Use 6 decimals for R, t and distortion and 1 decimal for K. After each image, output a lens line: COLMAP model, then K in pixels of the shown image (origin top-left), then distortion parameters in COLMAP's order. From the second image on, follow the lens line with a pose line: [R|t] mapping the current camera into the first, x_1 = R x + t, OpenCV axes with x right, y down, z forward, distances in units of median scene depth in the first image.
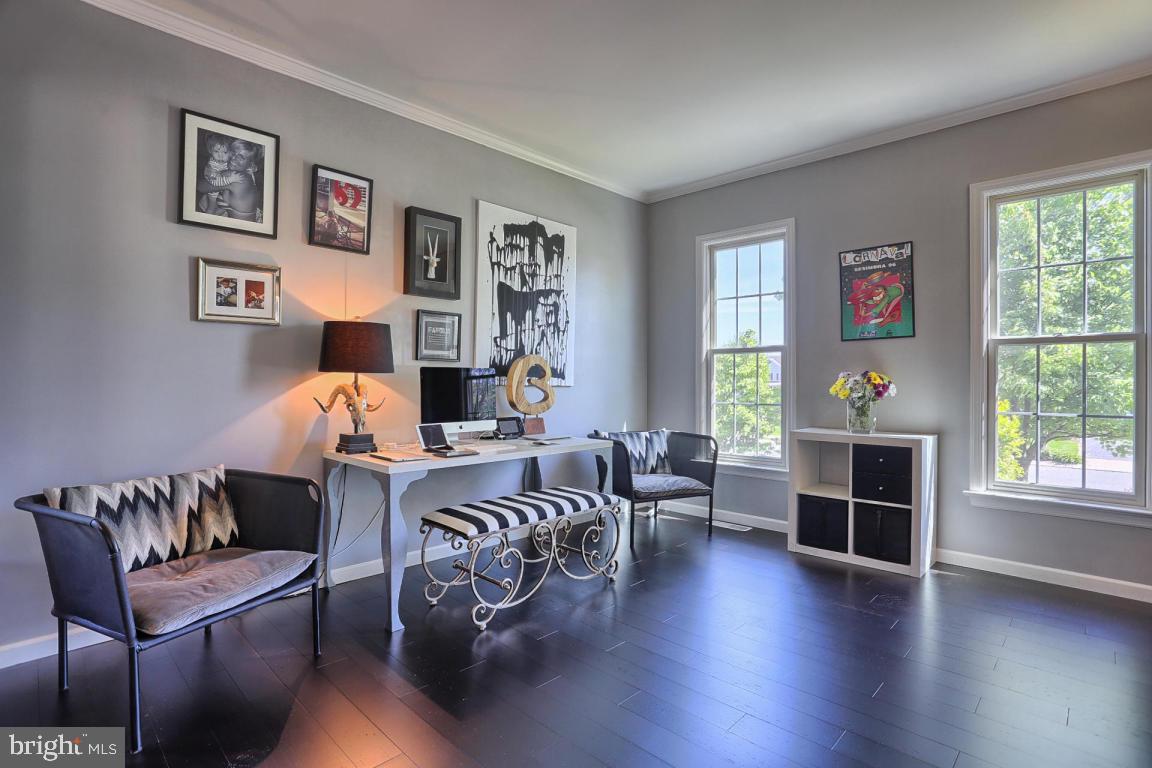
lens RADIAL K [[568.0, 0, 576.0], [0, 568.0, 384.0], [0, 0, 1]] dist [-0.079056, 0.038628]
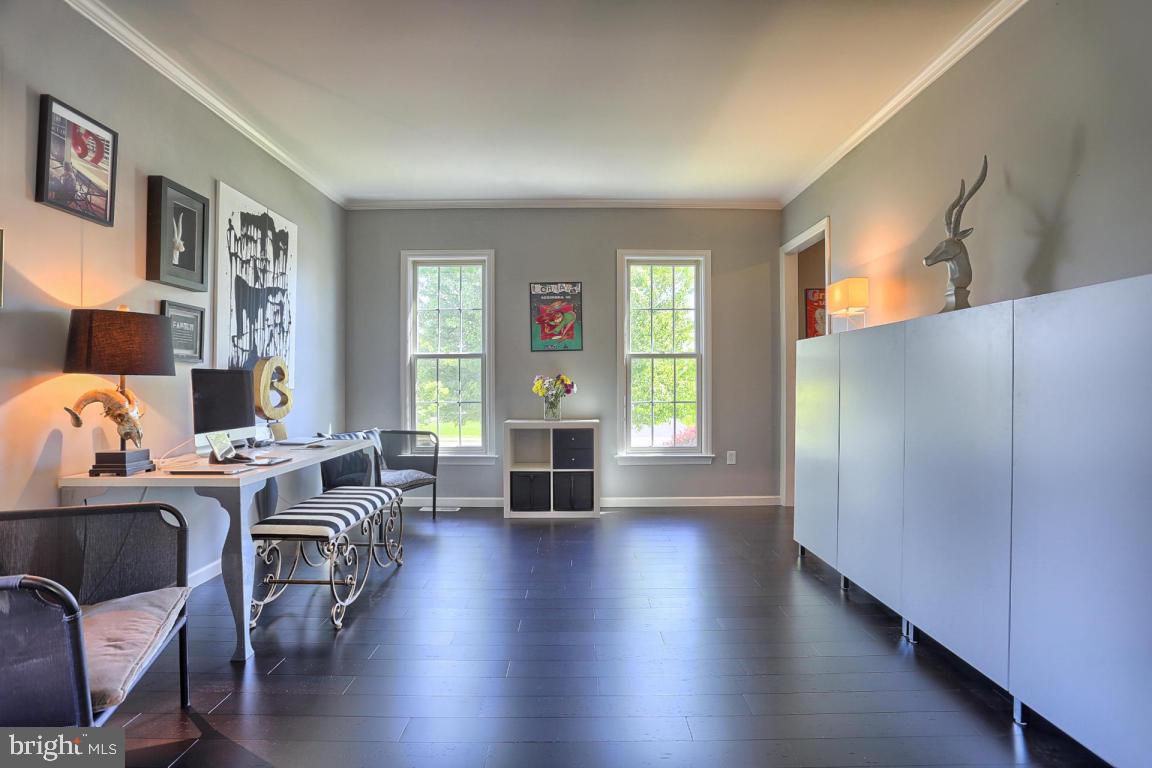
lens RADIAL K [[568.0, 0, 576.0], [0, 568.0, 384.0], [0, 0, 1]] dist [-0.079056, 0.038628]
pose [[0.712847, -0.007890, 0.701275, -0.374341], [0.011124, 0.999938, -0.000057, 0.000320], [-0.701231, 0.007841, 0.712891, -0.013406]]
